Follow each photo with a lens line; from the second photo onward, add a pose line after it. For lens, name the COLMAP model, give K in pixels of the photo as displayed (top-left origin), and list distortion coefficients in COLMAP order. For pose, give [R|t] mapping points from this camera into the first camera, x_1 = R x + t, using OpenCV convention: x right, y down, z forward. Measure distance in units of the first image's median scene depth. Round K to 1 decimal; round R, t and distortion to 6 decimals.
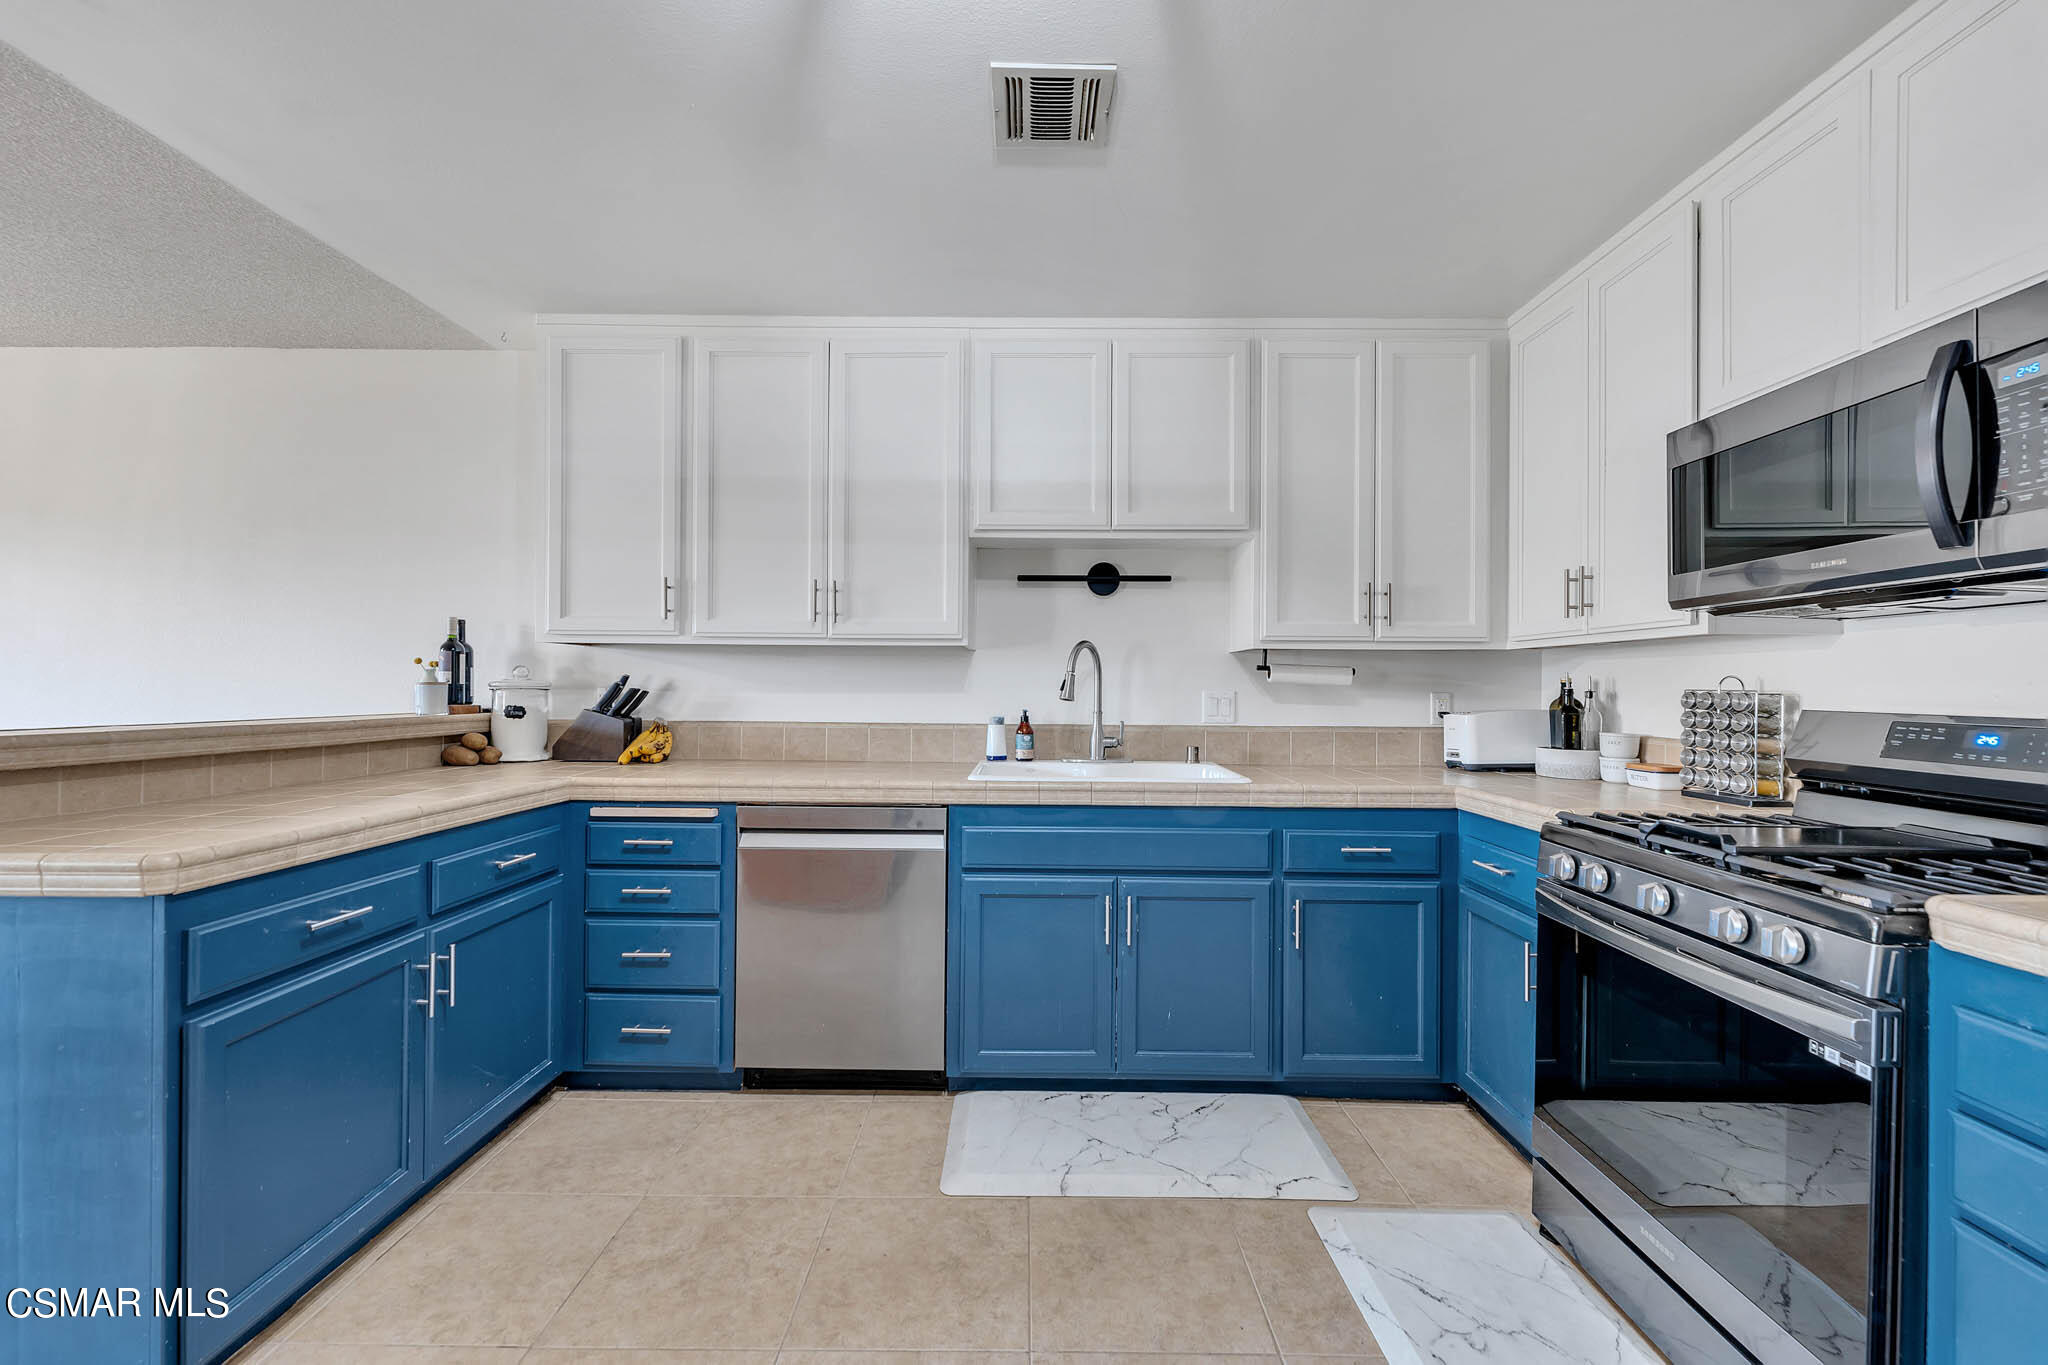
lens RADIAL K [[834.1, 0, 1021.3], [0, 834.1, 687.9], [0, 0, 1]] dist [0.001317, -0.000308]
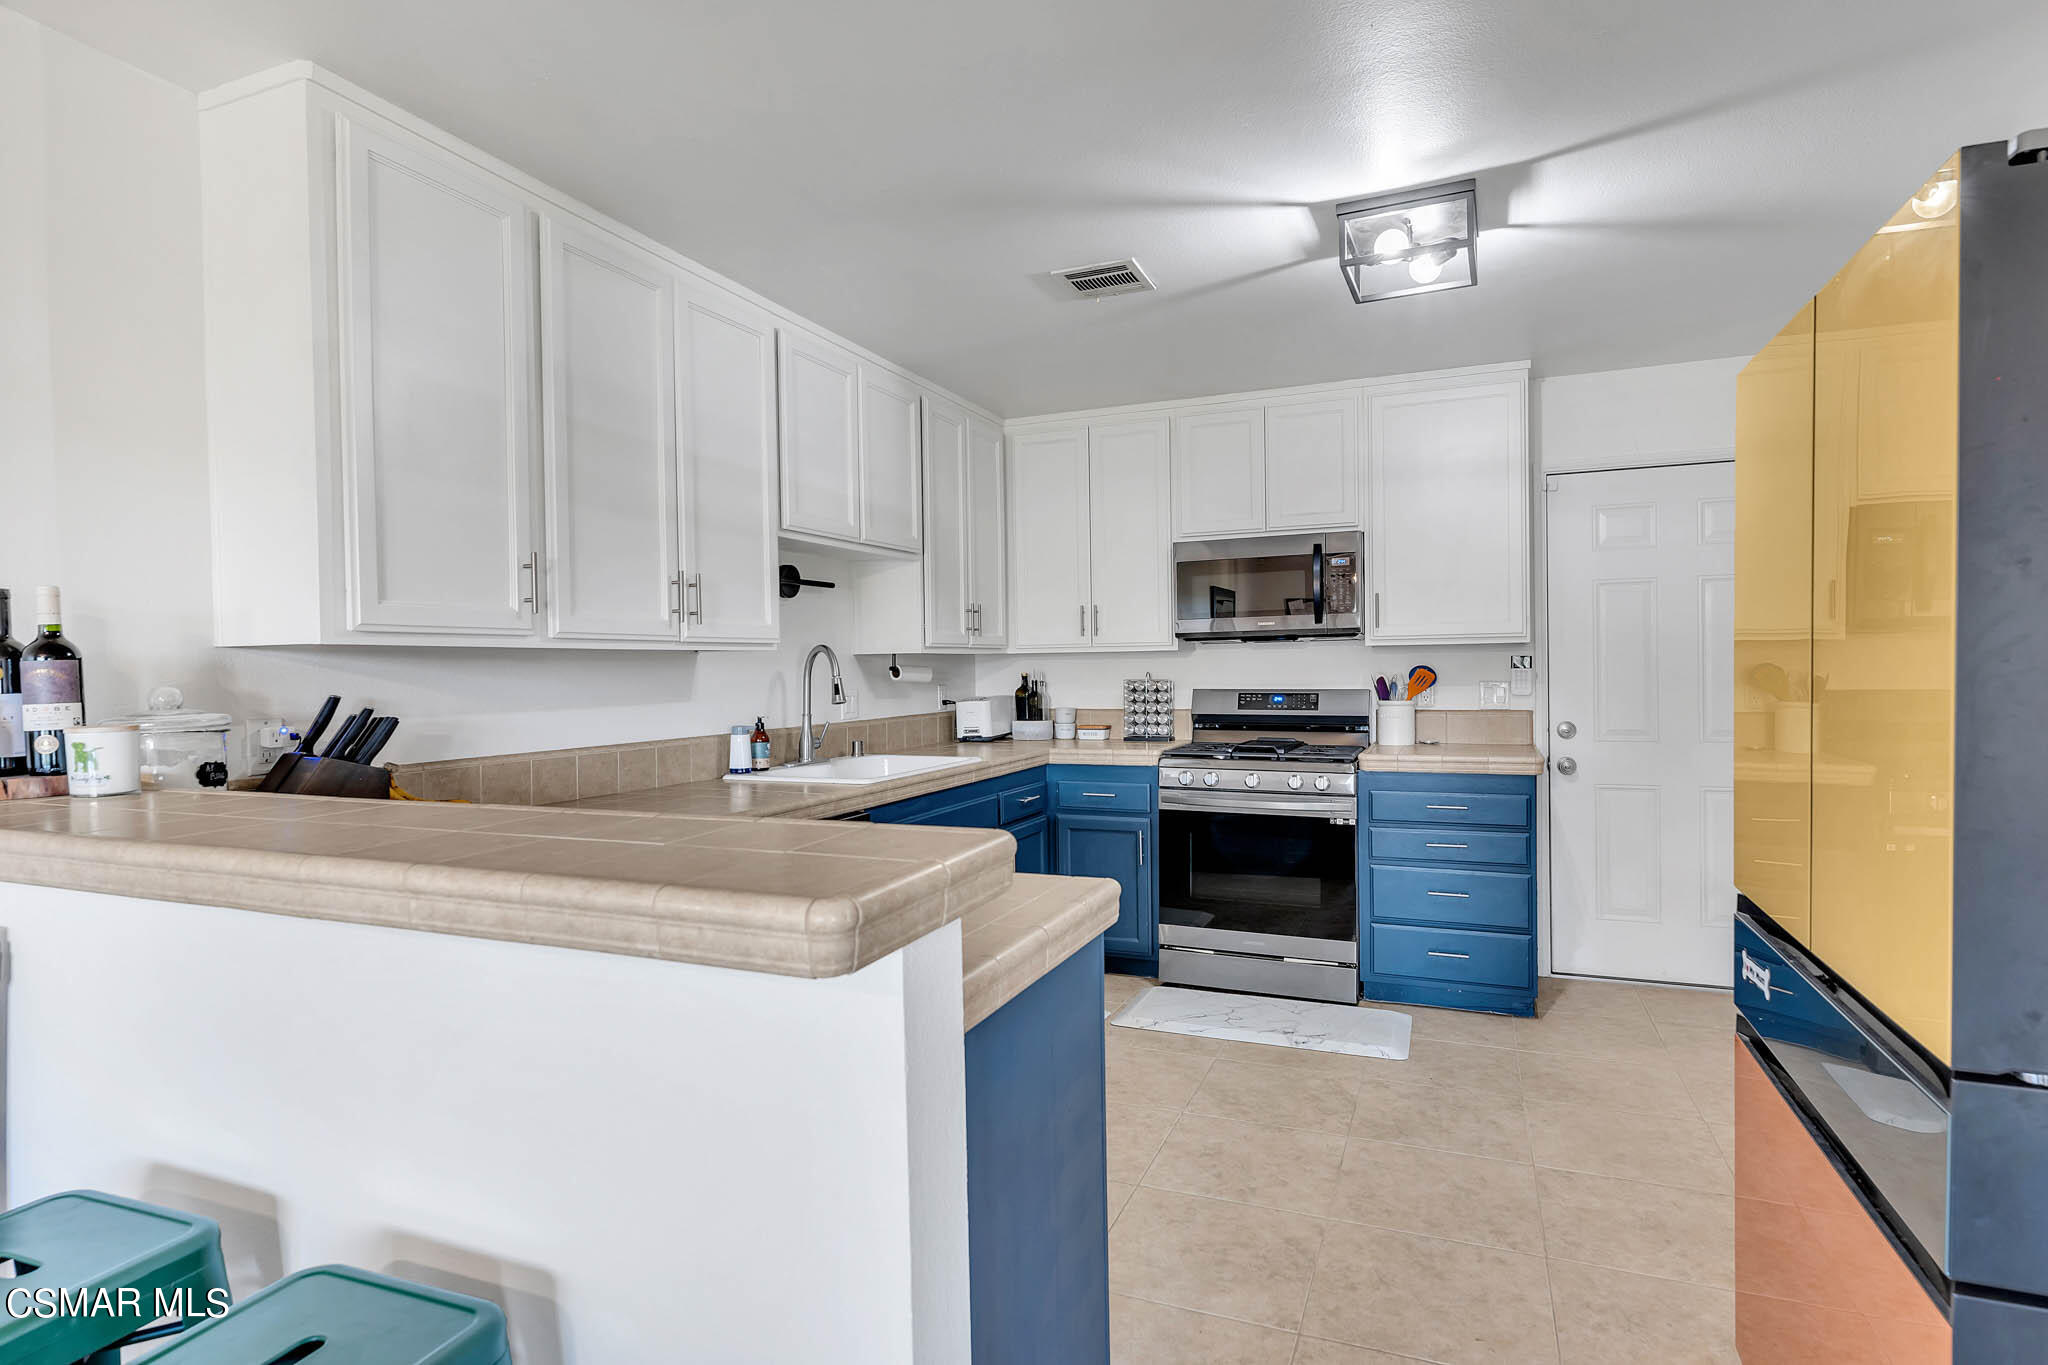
lens RADIAL K [[1073.5, 0, 1028.2], [0, 1073.5, 685.3], [0, 0, 1]] dist [0.001226, -0.000175]
pose [[0.372098, -0.028005, 0.927771, -1.098680], [0.018481, 0.999570, 0.022760, -0.033373], [-0.928009, 0.008678, 0.372456, 0.287317]]
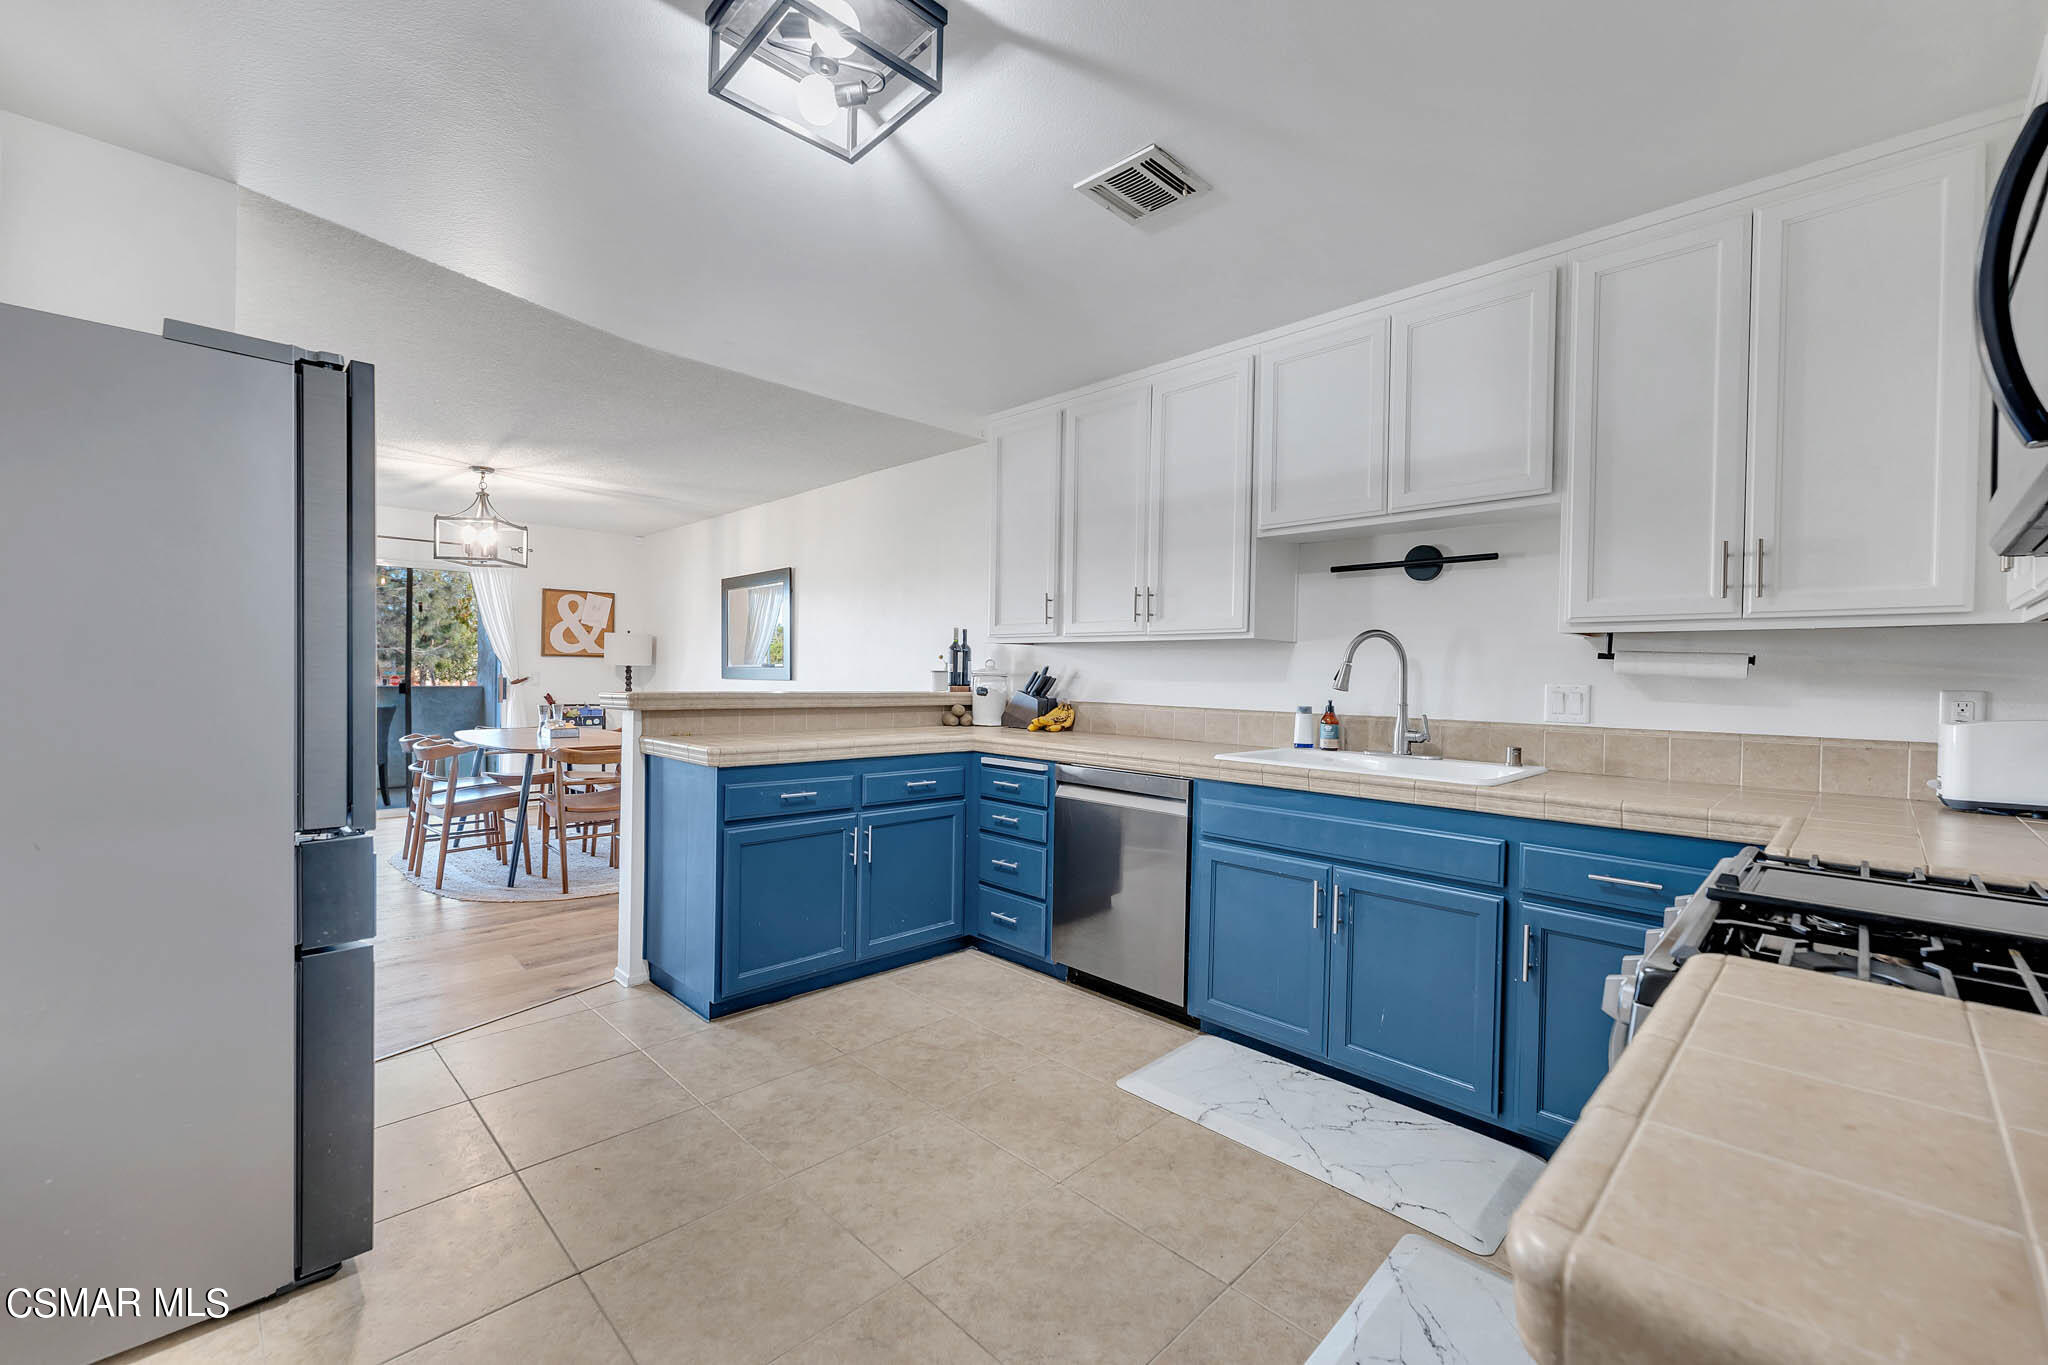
lens RADIAL K [[834.1, 0, 1021.3], [0, 834.1, 687.9], [0, 0, 1]] dist [0.001317, -0.000308]
pose [[0.708207, 0.017092, -0.705798, 0.492247], [-0.013242, 0.999853, 0.010926, 0.006164], [0.705881, 0.001608, 0.708329, 0.020117]]
